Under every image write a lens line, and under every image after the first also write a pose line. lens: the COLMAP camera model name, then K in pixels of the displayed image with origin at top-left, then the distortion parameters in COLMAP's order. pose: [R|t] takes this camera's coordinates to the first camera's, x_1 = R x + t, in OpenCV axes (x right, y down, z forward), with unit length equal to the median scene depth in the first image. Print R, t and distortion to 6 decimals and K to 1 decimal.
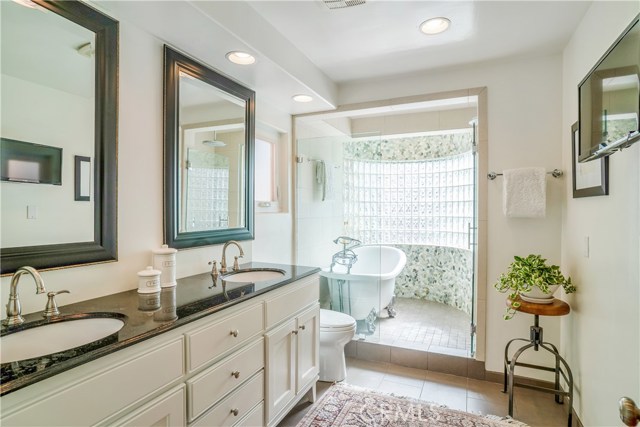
lens RADIAL K [[335.6, 0, 320.4], [0, 335.6, 214.7], [0, 0, 1]] dist [-0.055660, 0.024540]
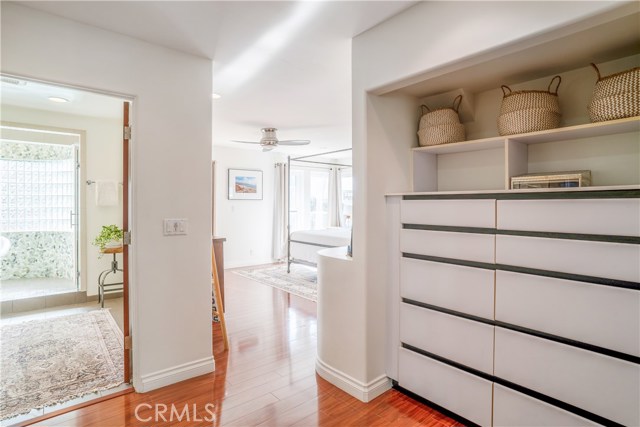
lens RADIAL K [[335.6, 0, 321.0], [0, 335.6, 204.0], [0, 0, 1]] dist [-0.055660, 0.024540]
pose [[0.436622, -0.003625, 0.899638, -0.281105], [0.009601, 0.999954, -0.000631, 0.003772], [-0.899594, 0.008913, 0.436637, -0.477519]]
